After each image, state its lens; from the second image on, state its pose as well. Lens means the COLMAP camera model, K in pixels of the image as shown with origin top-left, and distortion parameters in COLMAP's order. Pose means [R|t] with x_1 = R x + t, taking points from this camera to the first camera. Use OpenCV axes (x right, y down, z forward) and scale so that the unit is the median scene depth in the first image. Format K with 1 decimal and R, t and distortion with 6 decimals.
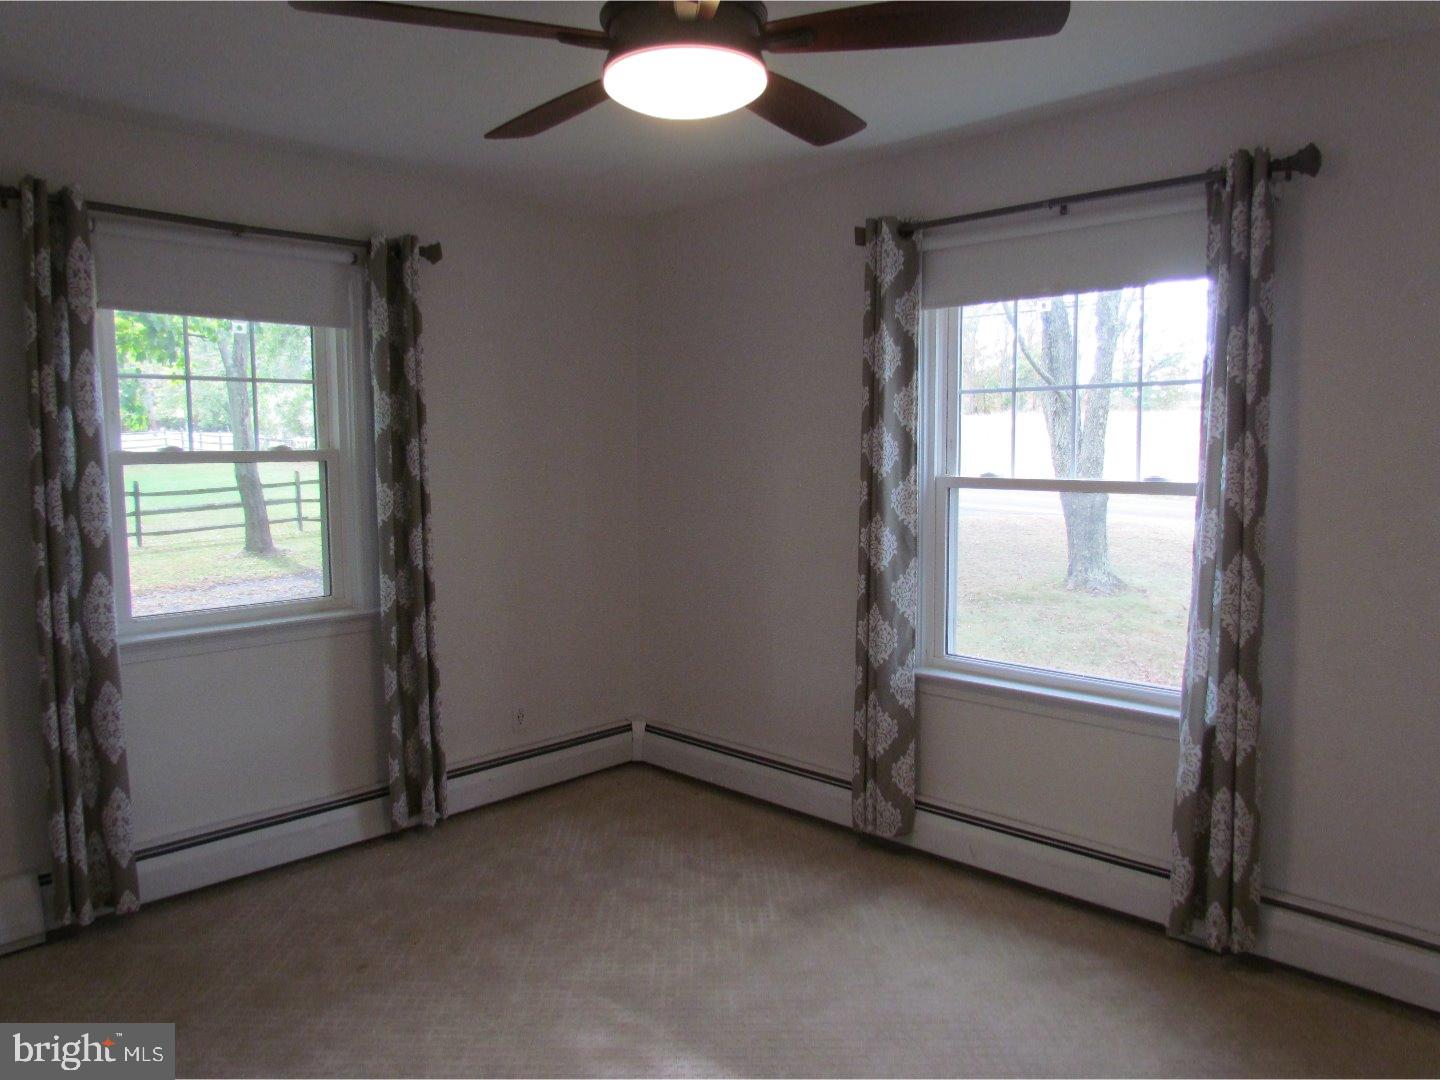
lens RADIAL K [[1044.5, 0, 716.9], [0, 1044.5, 540.2], [0, 0, 1]] dist [-0.012006, -0.003668]
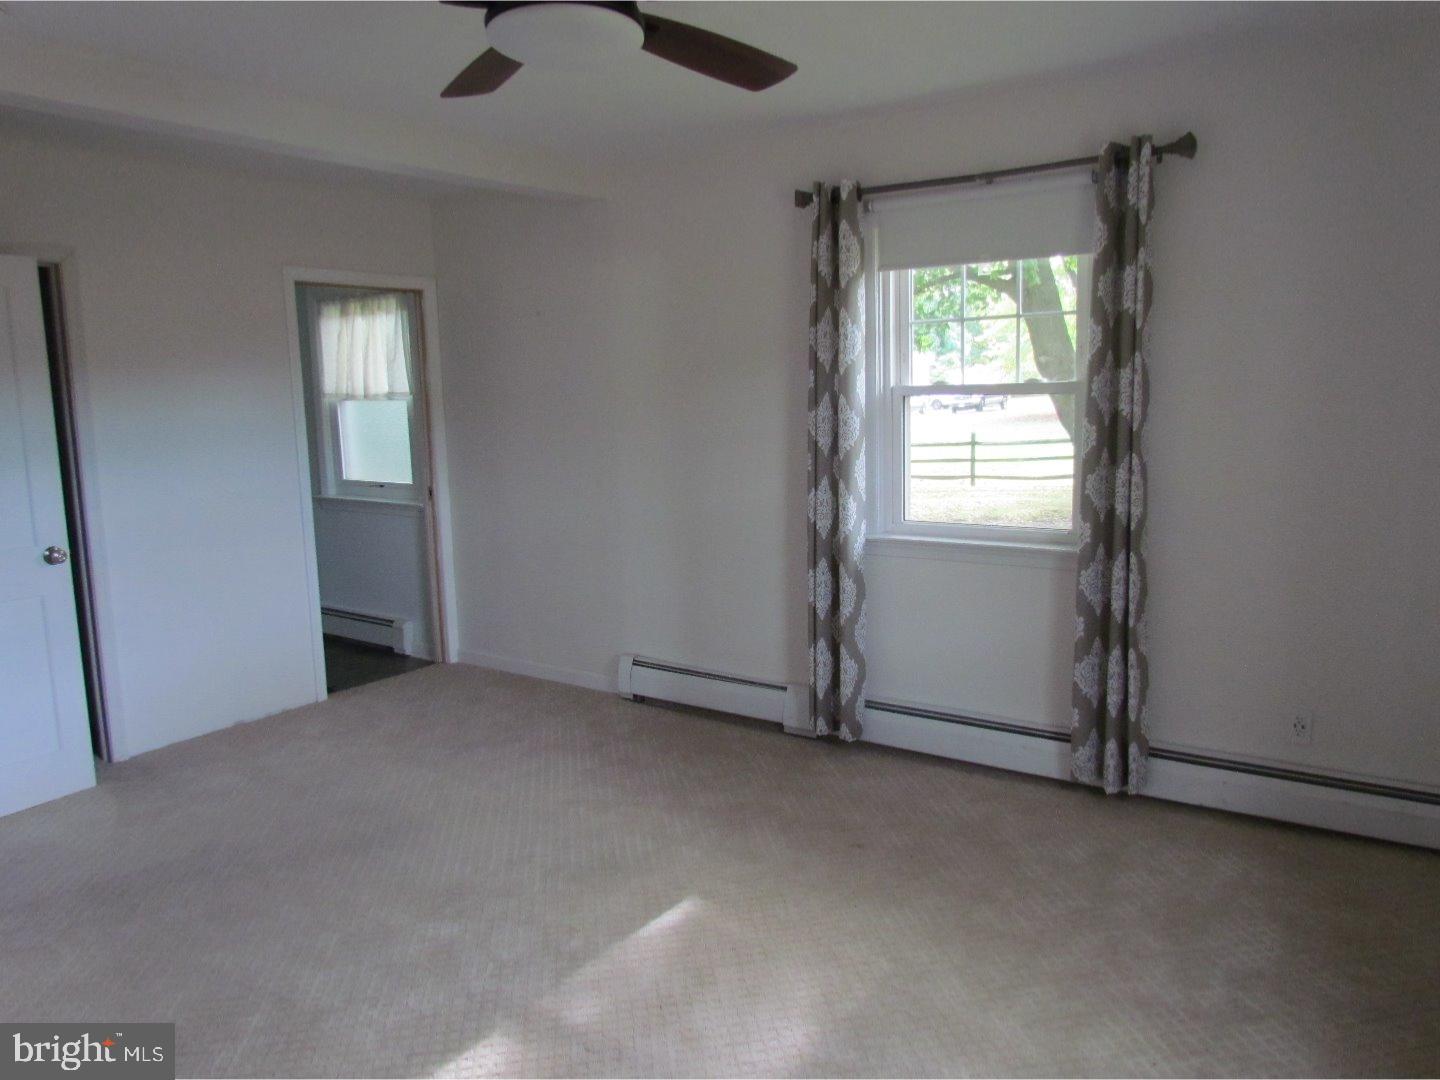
lens RADIAL K [[1044.5, 0, 717.1], [0, 1044.5, 541.4], [0, 0, 1]] dist [-0.012006, -0.003668]
pose [[0.157745, 0.143897, -0.976939, 0.551283], [-0.068336, 0.988545, 0.134572, -0.047026], [0.985113, 0.045532, 0.165771, 0.511357]]
